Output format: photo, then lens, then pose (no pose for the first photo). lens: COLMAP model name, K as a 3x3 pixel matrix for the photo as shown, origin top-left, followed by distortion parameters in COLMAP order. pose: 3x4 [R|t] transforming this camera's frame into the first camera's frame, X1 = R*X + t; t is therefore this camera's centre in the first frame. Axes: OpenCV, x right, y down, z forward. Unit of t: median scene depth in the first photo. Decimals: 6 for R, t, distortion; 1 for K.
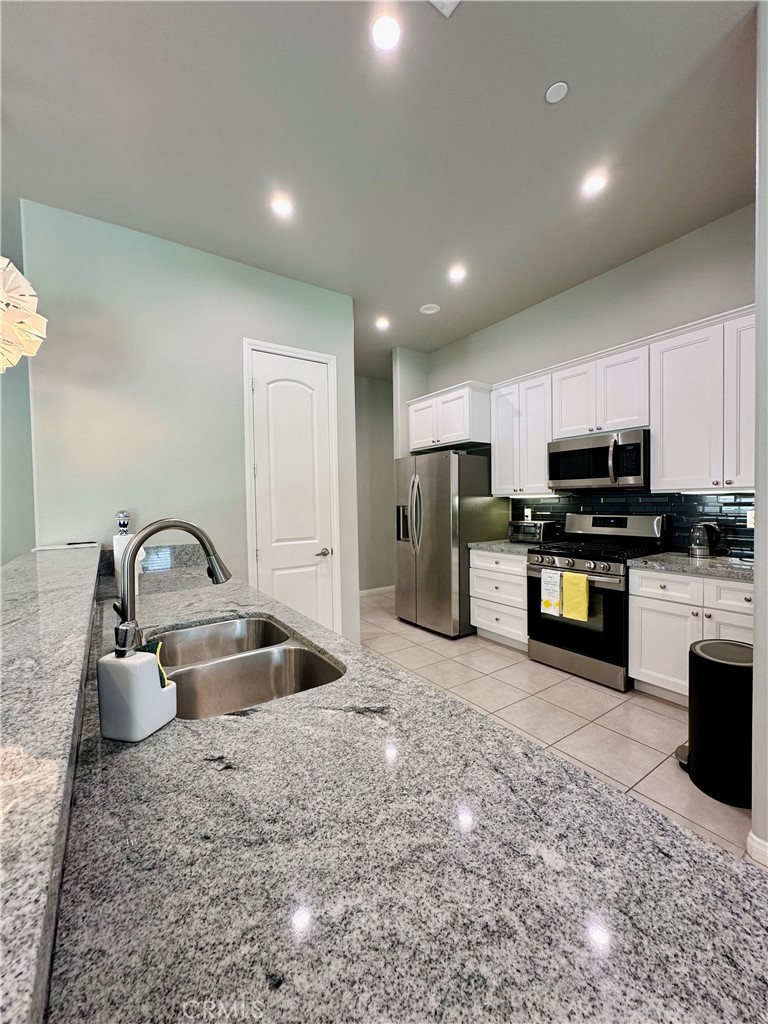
lens RADIAL K [[410.1, 0, 384.0], [0, 410.1, 512.0], [0, 0, 1]] dist [0.000101, 0.000292]
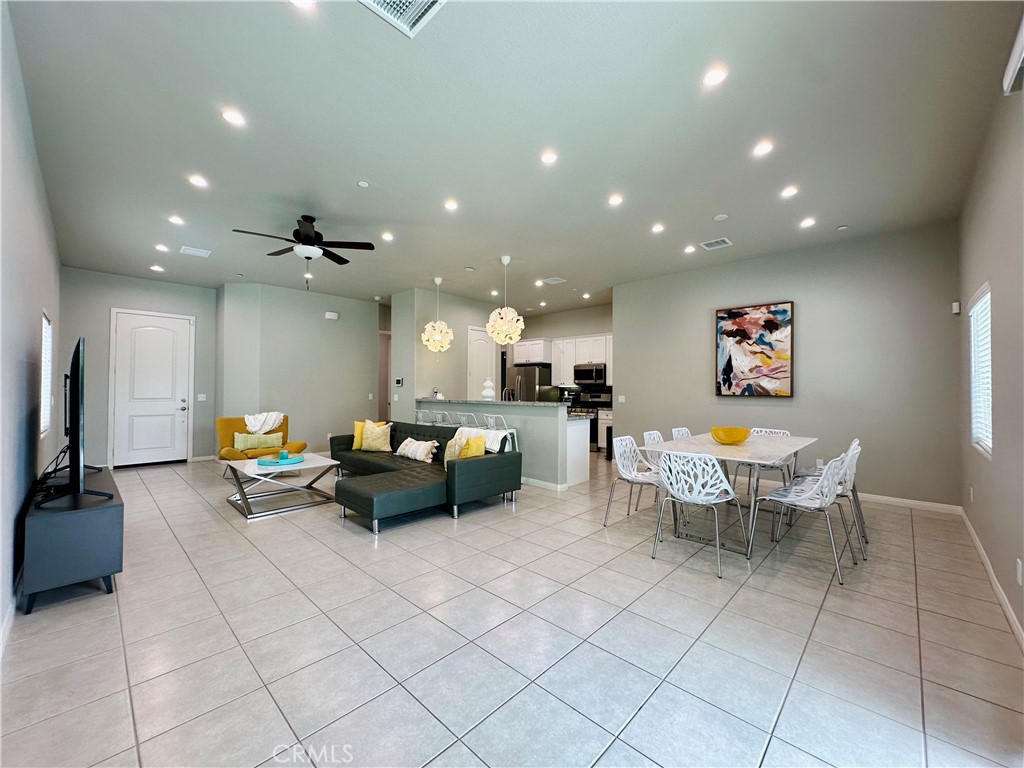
lens RADIAL K [[410.1, 0, 512.0], [0, 410.1, 384.0], [0, 0, 1]] dist [0.000101, 0.000292]
pose [[0.977239, 0.025275, 0.210632, -0.502519], [-0.016060, 0.998842, -0.045343, 0.067712], [-0.211534, 0.040928, 0.976513, -1.379224]]
